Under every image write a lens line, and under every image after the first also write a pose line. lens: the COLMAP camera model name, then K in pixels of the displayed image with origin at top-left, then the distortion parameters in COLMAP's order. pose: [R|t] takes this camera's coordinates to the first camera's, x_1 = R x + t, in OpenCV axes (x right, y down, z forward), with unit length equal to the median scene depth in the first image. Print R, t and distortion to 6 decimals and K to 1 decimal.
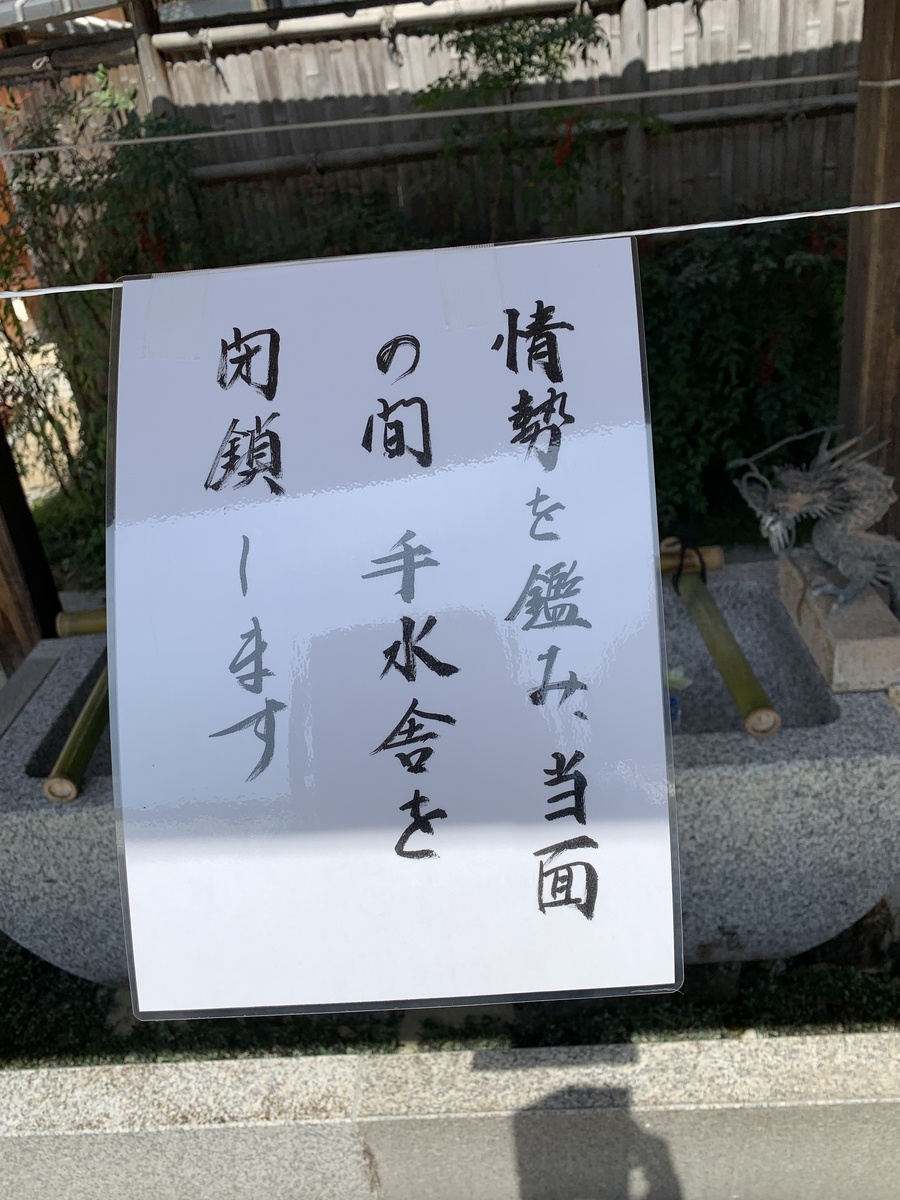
lens RADIAL K [[907.6, 0, 457.9], [0, 907.6, 599.6], [0, 0, 1]] dist [-0.001290, 0.000696]
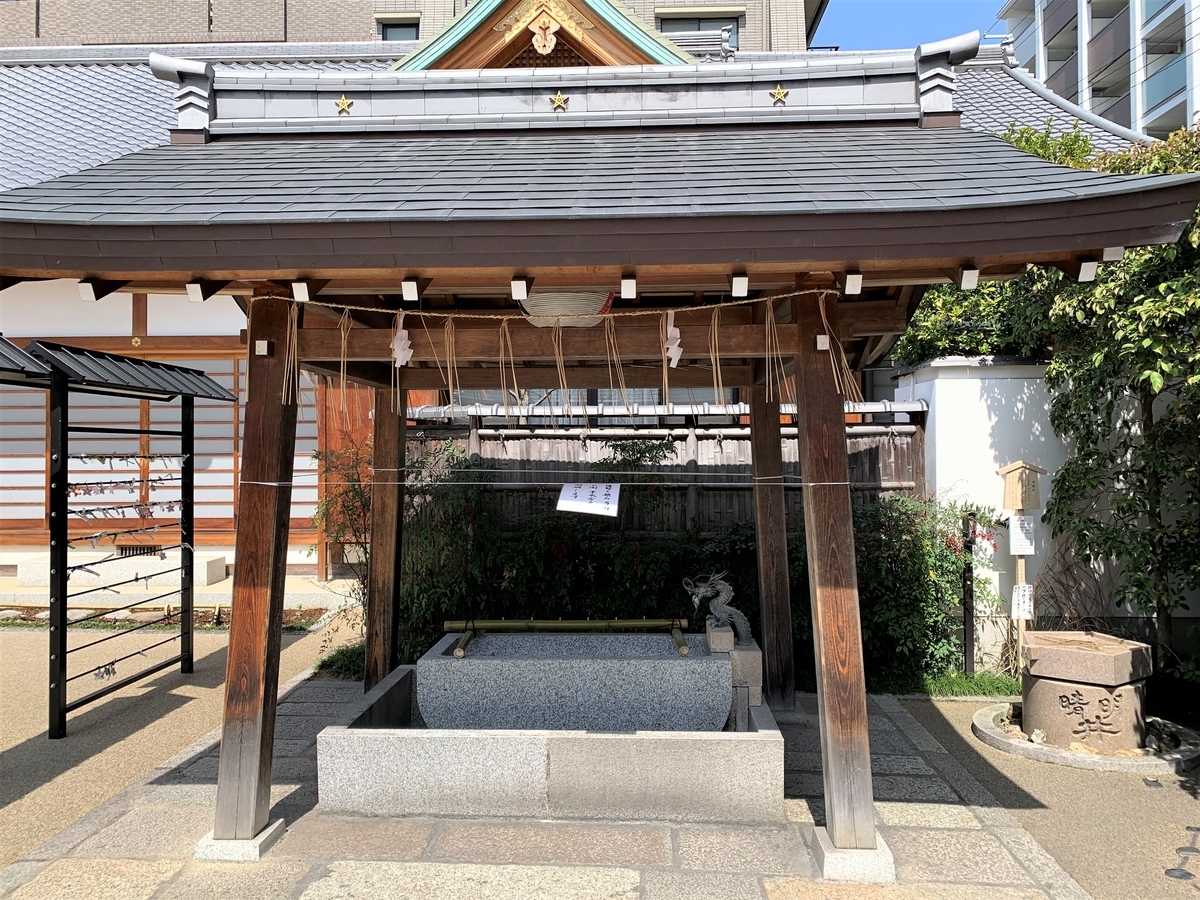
lens RADIAL K [[907.6, 0, 599.2], [0, 907.6, 449.5], [0, 0, 1]] dist [-0.001290, 0.000696]
pose [[0.995082, 0.095720, -0.025467, 0.023029], [-0.095855, 0.865836, -0.491061, 0.492598], [-0.024954, 0.491087, 0.870753, -0.933877]]
